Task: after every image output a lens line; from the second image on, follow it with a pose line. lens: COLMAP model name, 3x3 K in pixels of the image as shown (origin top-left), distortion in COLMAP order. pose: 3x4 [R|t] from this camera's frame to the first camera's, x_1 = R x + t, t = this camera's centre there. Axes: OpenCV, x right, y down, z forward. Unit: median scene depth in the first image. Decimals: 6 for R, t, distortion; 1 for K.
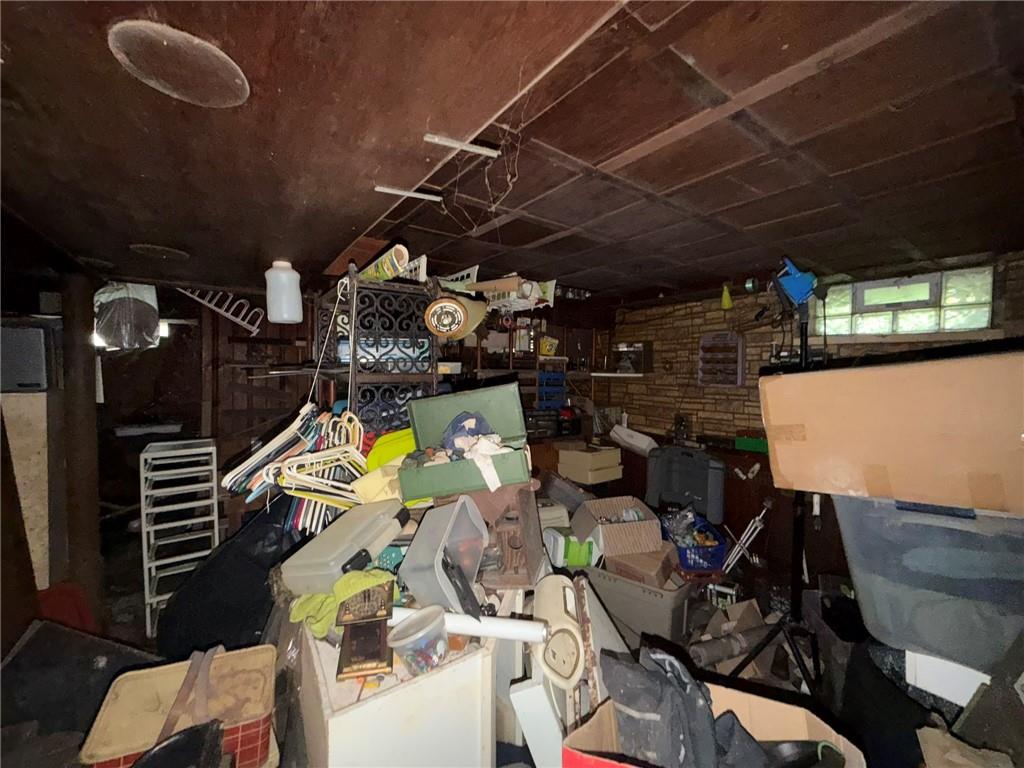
lens RADIAL K [[410.0, 0, 510.4], [0, 410.0, 383.9], [0, 0, 1]] dist [0.000418, -0.000362]
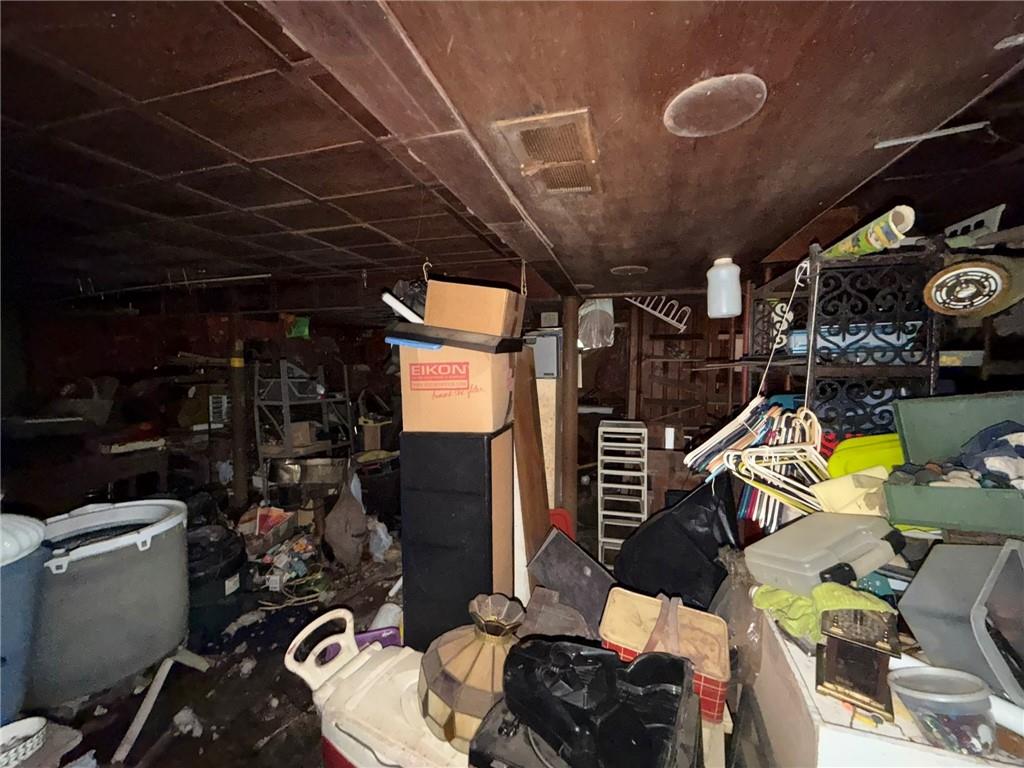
lens RADIAL K [[410.0, 0, 513.1], [0, 410.0, 383.0], [0, 0, 1]] dist [0.000418, -0.000362]
pose [[0.618664, 0.031530, -0.785023, -0.077224], [-0.021328, 0.999500, 0.023336, 0.005243], [0.785366, 0.002306, 0.619027, -0.075287]]
